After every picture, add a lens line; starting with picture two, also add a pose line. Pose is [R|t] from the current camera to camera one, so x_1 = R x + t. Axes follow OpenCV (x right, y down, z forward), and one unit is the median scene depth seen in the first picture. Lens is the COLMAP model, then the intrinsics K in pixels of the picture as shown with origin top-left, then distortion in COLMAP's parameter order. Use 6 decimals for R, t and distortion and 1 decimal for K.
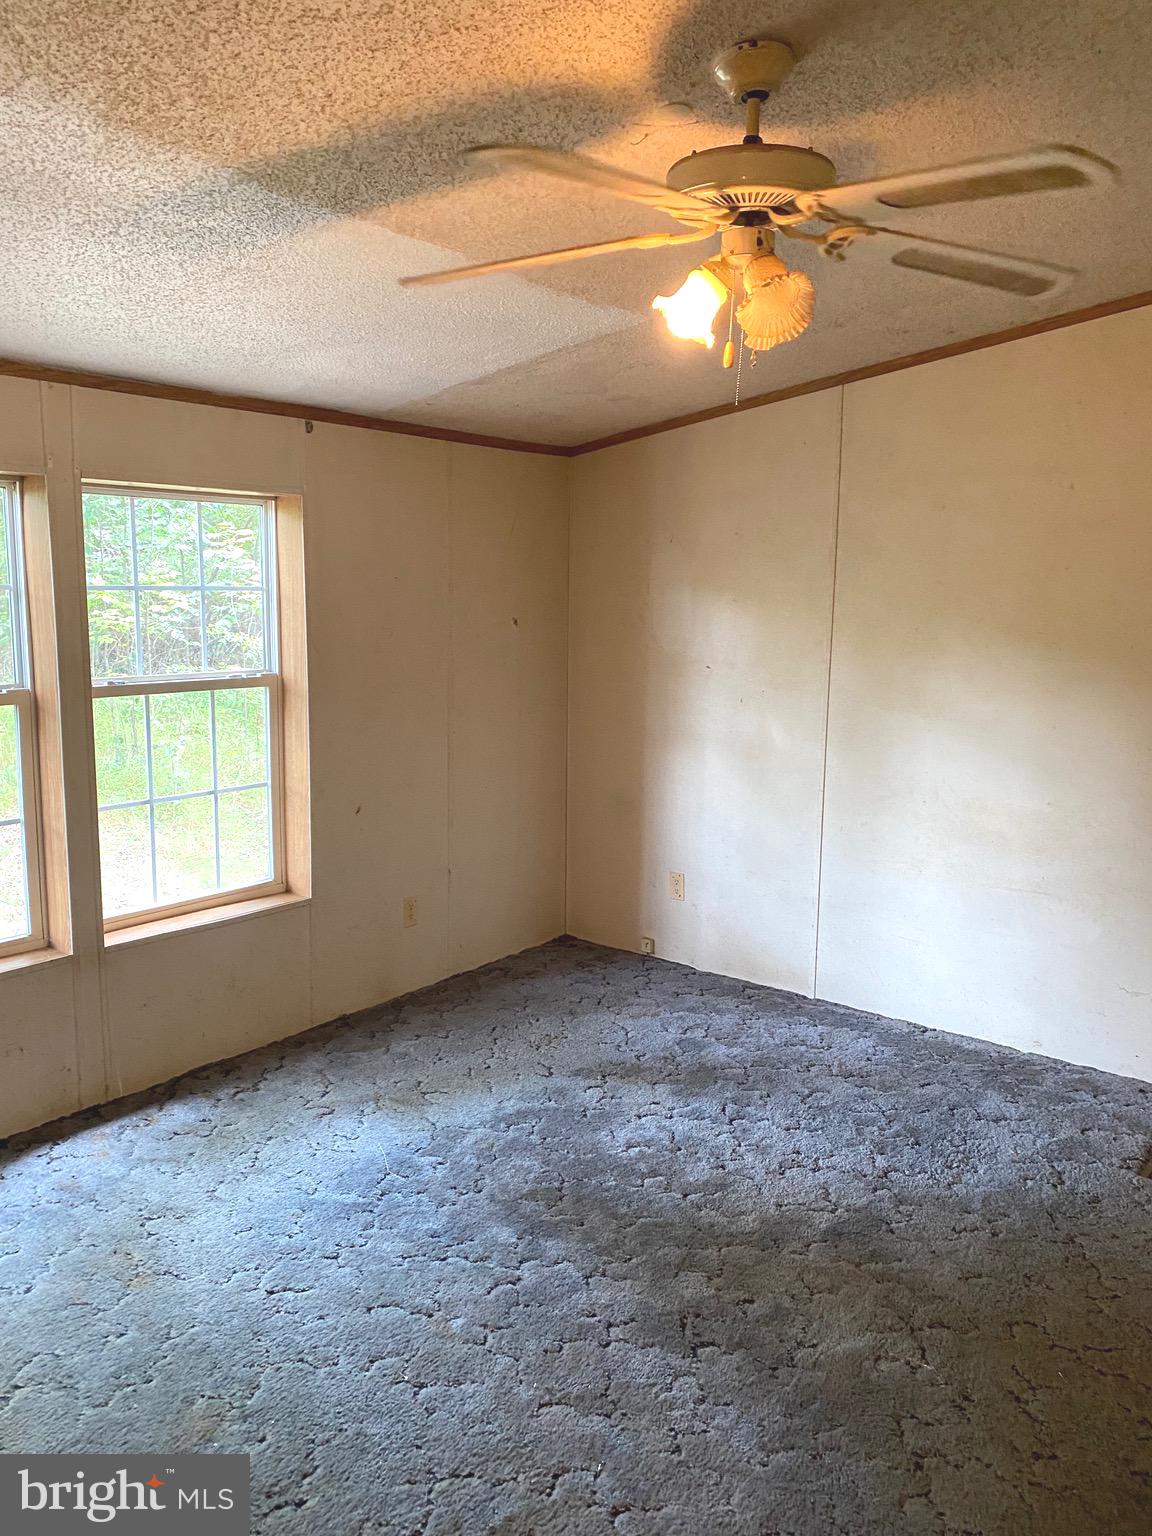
lens RADIAL K [[1166.6, 0, 572.8], [0, 1166.6, 767.5], [0, 0, 1]] dist [0.005041, -0.002183]
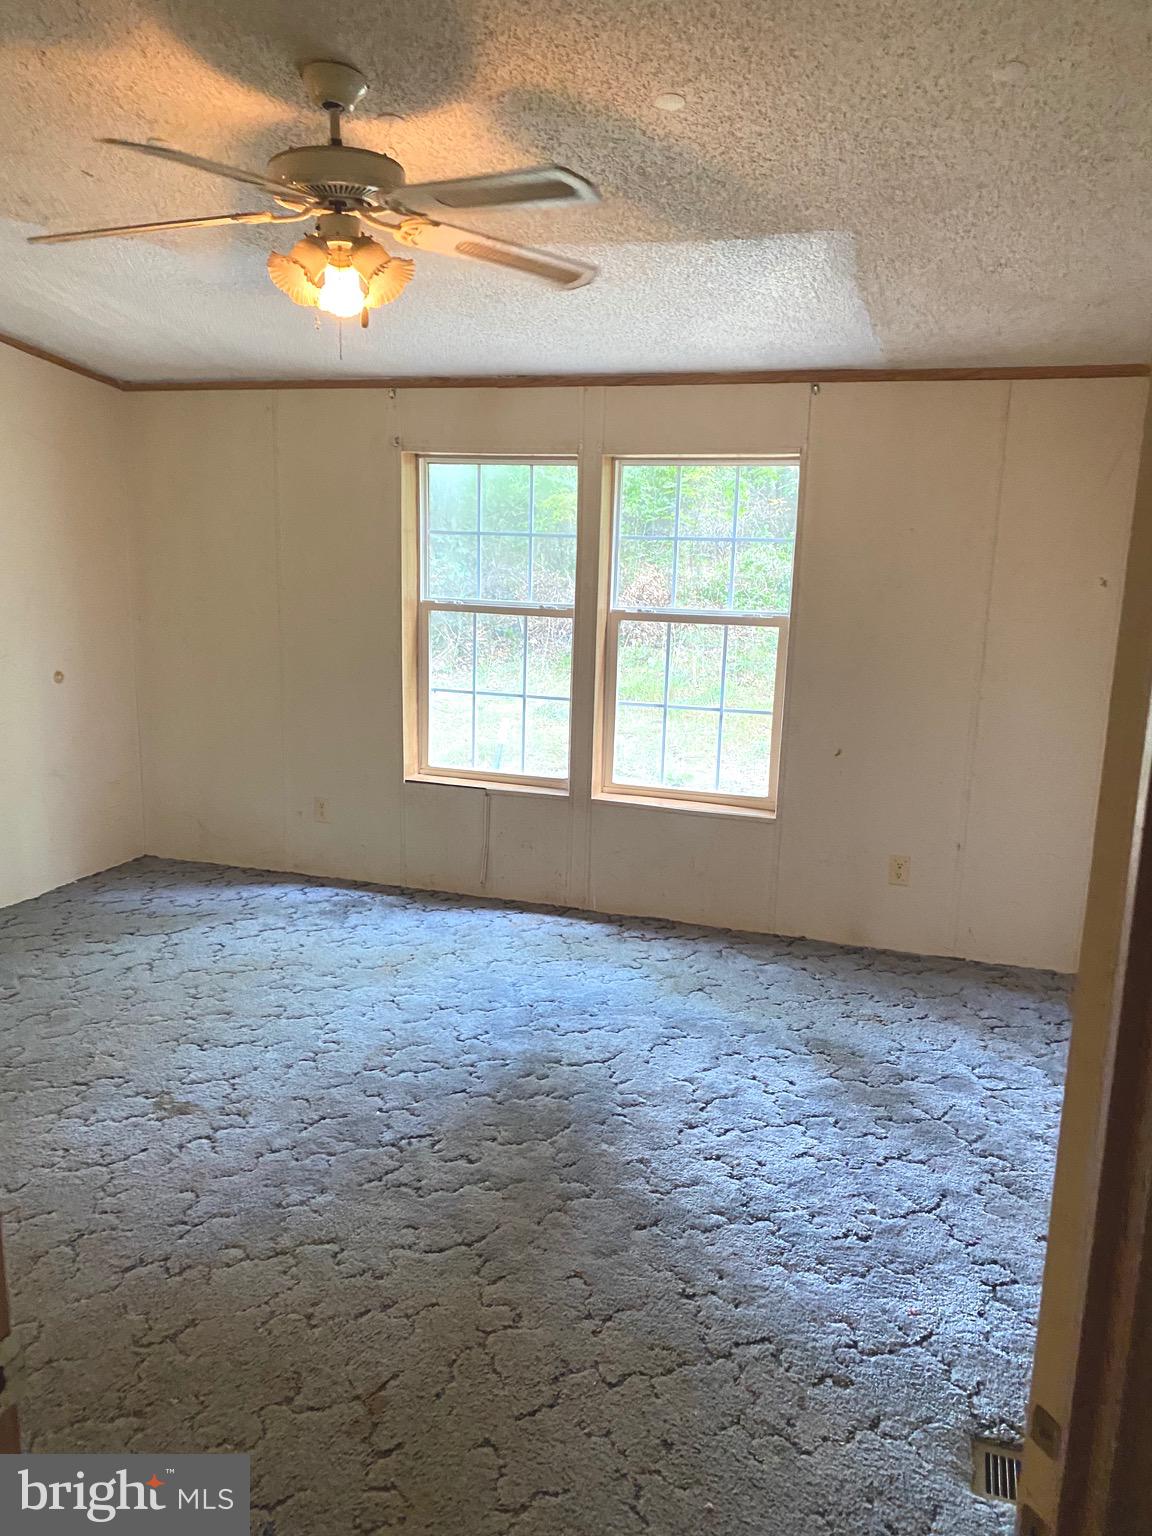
lens RADIAL K [[1166.6, 0, 572.0], [0, 1166.6, 768.9], [0, 0, 1]] dist [0.005041, -0.002183]
pose [[0.331621, 0.177161, -0.926629, 0.800343], [-0.169526, 0.977412, 0.126201, -0.047152], [0.928057, 0.115237, 0.354163, 0.445474]]
